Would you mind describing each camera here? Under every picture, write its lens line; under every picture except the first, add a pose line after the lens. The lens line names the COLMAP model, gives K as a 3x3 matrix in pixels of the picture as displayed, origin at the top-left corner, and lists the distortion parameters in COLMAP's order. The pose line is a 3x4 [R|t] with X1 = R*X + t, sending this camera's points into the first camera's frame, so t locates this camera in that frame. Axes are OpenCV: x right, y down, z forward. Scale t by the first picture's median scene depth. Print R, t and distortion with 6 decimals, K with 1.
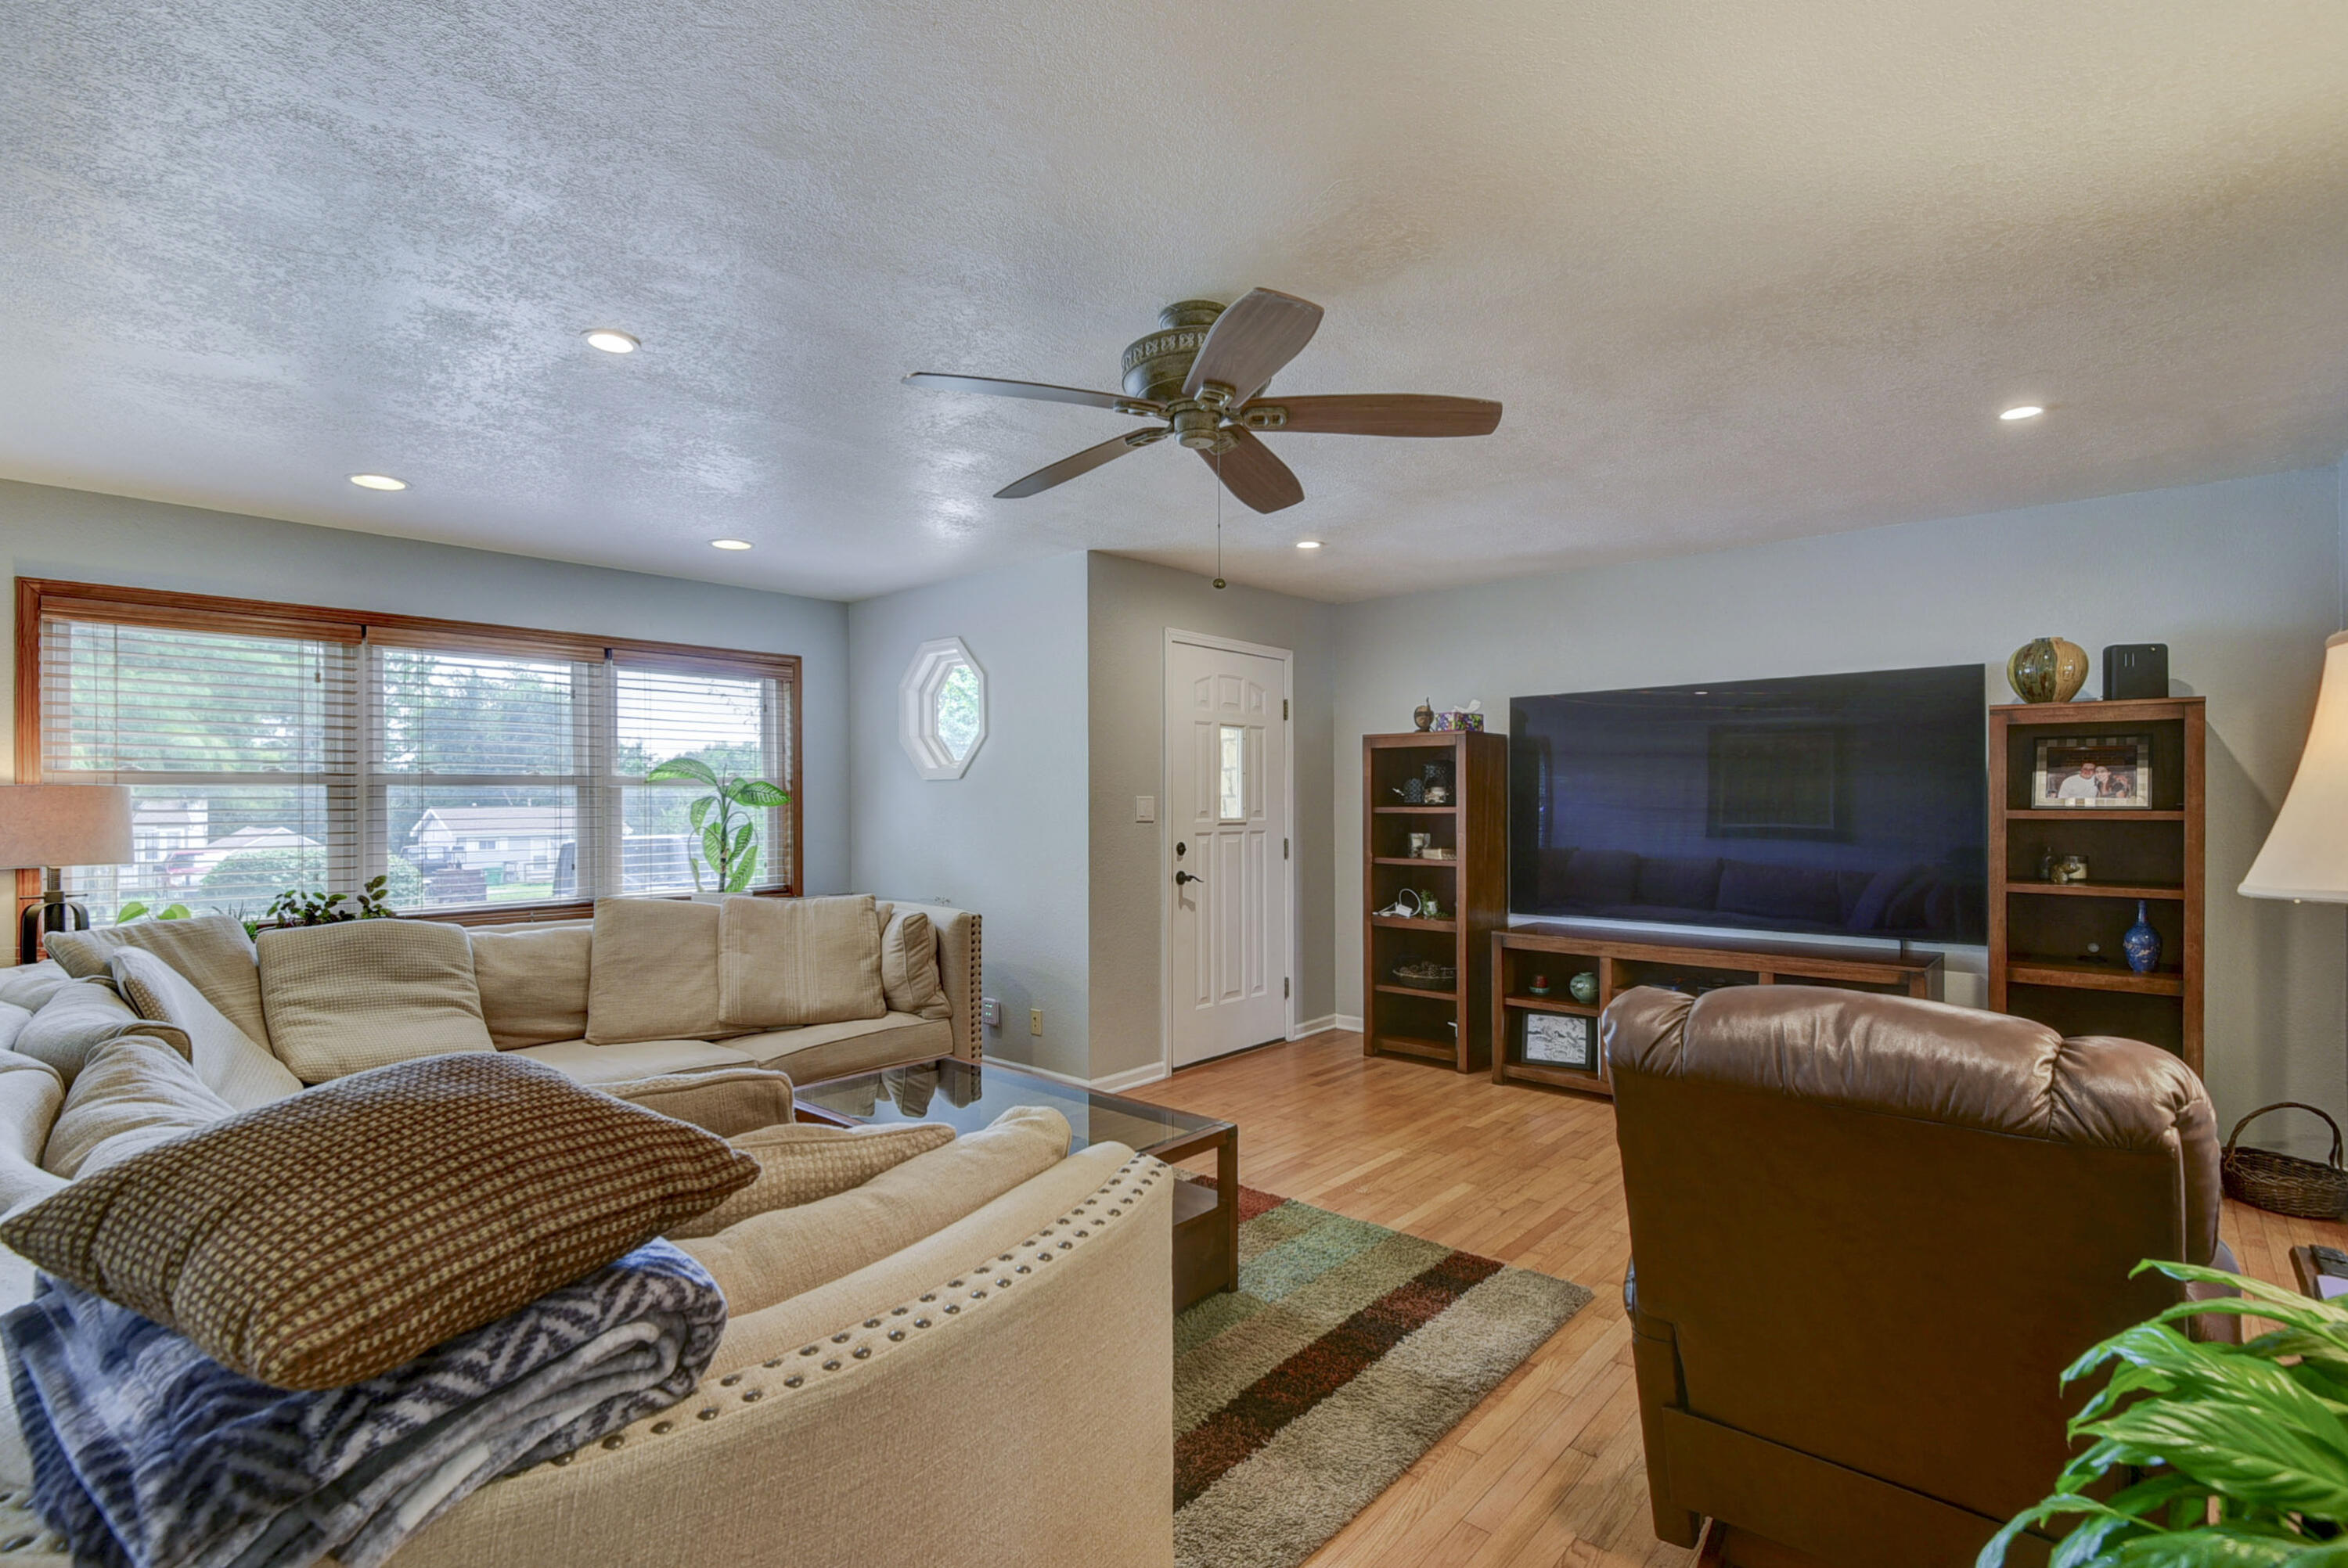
lens RADIAL K [[1078.8, 0, 1167.2], [0, 1078.8, 804.1], [0, 0, 1]] dist [0.002115, -0.005312]
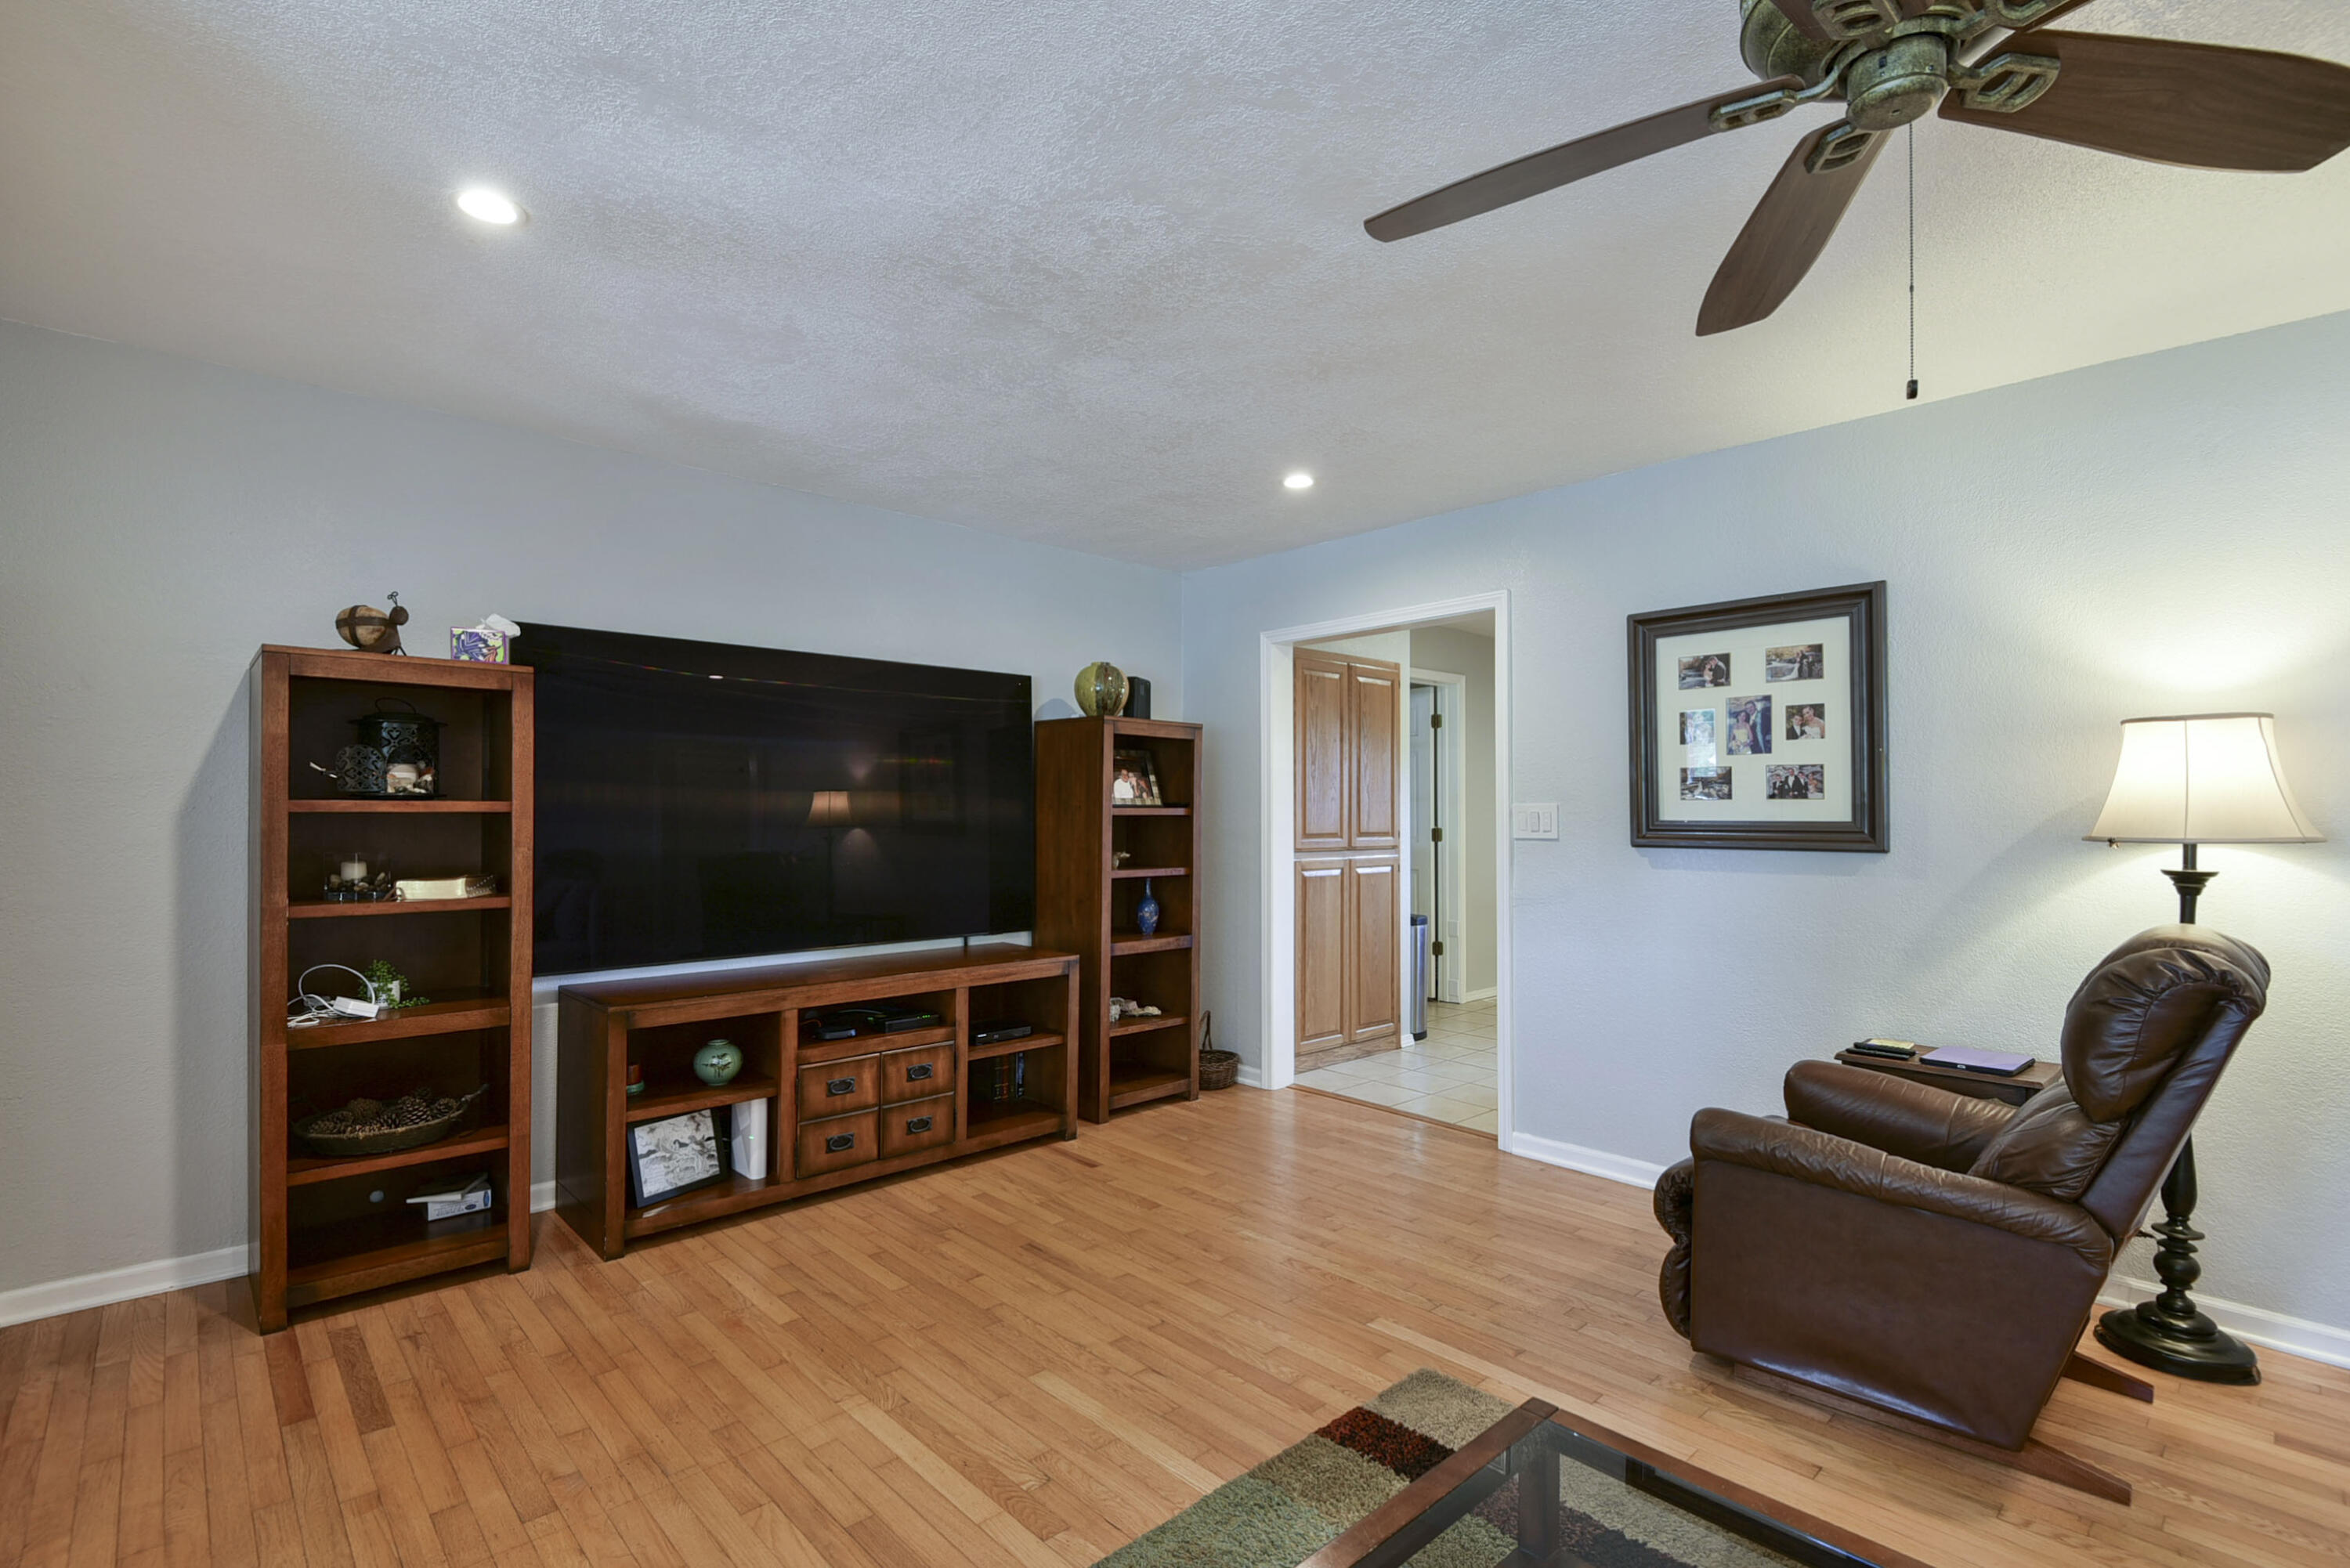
lens RADIAL K [[1079.8, 0, 1173.9], [0, 1079.8, 803.0], [0, 0, 1]] dist [0.002115, -0.005312]
pose [[0.094098, 0.007982, 0.995531, -0.273906], [-0.003510, 0.999964, -0.007686, 0.007582], [-0.995557, -0.002771, 0.094122, 0.639085]]
